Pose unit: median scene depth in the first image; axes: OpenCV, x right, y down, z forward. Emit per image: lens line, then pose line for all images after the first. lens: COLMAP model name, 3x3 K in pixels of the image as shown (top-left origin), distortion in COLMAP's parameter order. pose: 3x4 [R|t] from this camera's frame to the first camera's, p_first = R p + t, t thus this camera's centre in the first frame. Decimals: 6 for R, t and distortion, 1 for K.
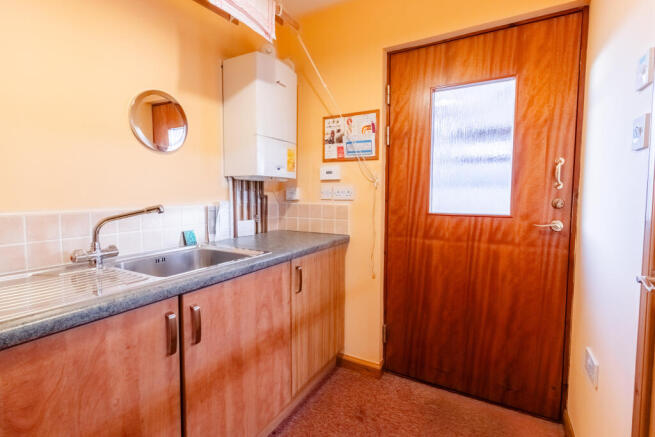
lens RADIAL K [[310.3, 0, 324.3], [0, 310.3, 211.7], [0, 0, 1]] dist [0.002989, -0.000014]
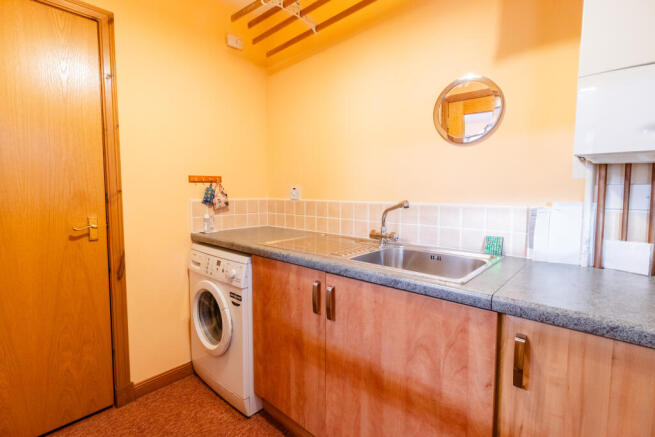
lens RADIAL K [[310.3, 0, 324.3], [0, 310.3, 211.7], [0, 0, 1]] dist [0.002989, -0.000014]
pose [[-0.214571, 0.063866, -0.974618, 0.530538], [-0.059928, 0.995119, 0.078403, -0.047186], [0.974868, 0.075230, -0.209696, 0.918208]]
